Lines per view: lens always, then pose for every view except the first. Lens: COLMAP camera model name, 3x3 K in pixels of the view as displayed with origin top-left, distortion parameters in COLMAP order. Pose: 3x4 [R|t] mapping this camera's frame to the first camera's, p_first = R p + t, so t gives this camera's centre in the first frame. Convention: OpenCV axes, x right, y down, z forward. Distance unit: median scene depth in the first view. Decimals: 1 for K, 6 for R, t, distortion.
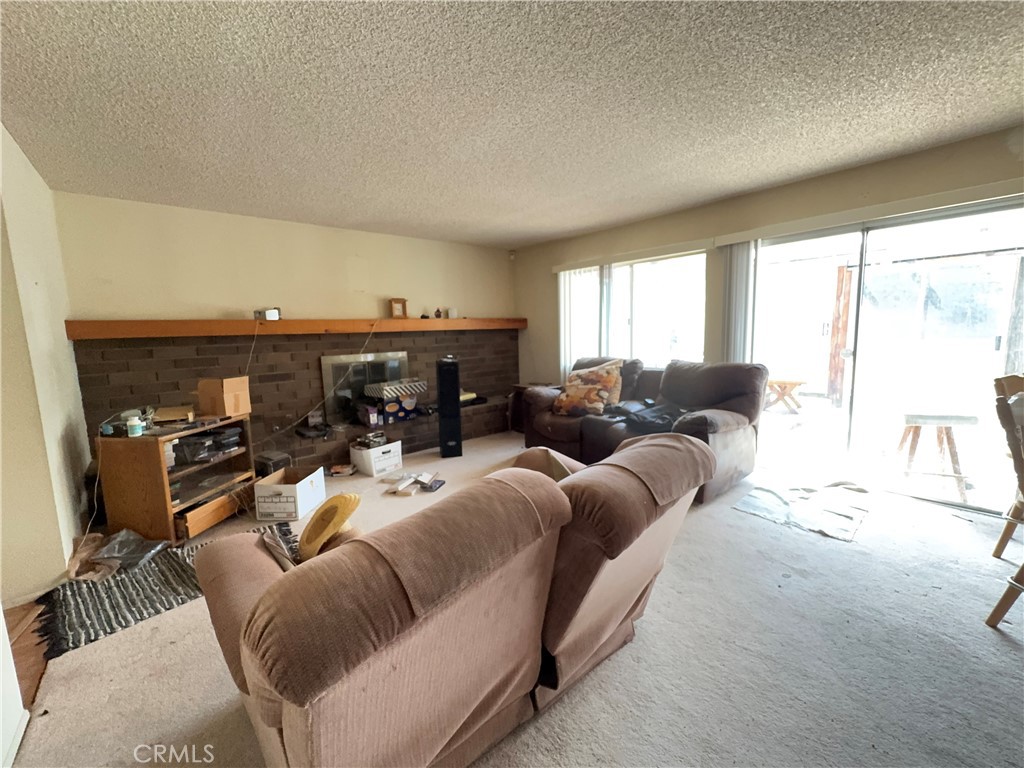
lens RADIAL K [[418.9, 0, 510.0], [0, 418.9, 385.2], [0, 0, 1]] dist [-0.008556, 0.000846]
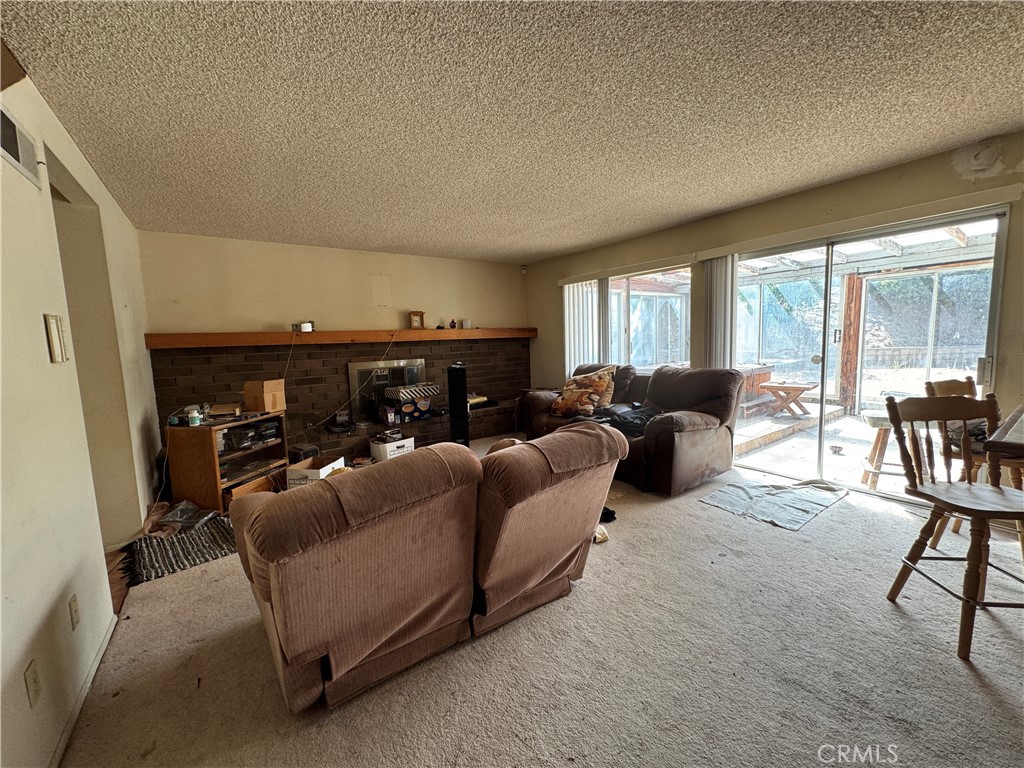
lens RADIAL K [[418.9, 0, 510.0], [0, 418.9, 385.2], [0, 0, 1]] dist [-0.008556, 0.000846]
pose [[0.995571, 0.004800, -0.093885, 0.132679], [-0.006517, 0.999817, -0.017986, 0.013503], [0.093781, 0.018518, 0.995421, -0.133102]]
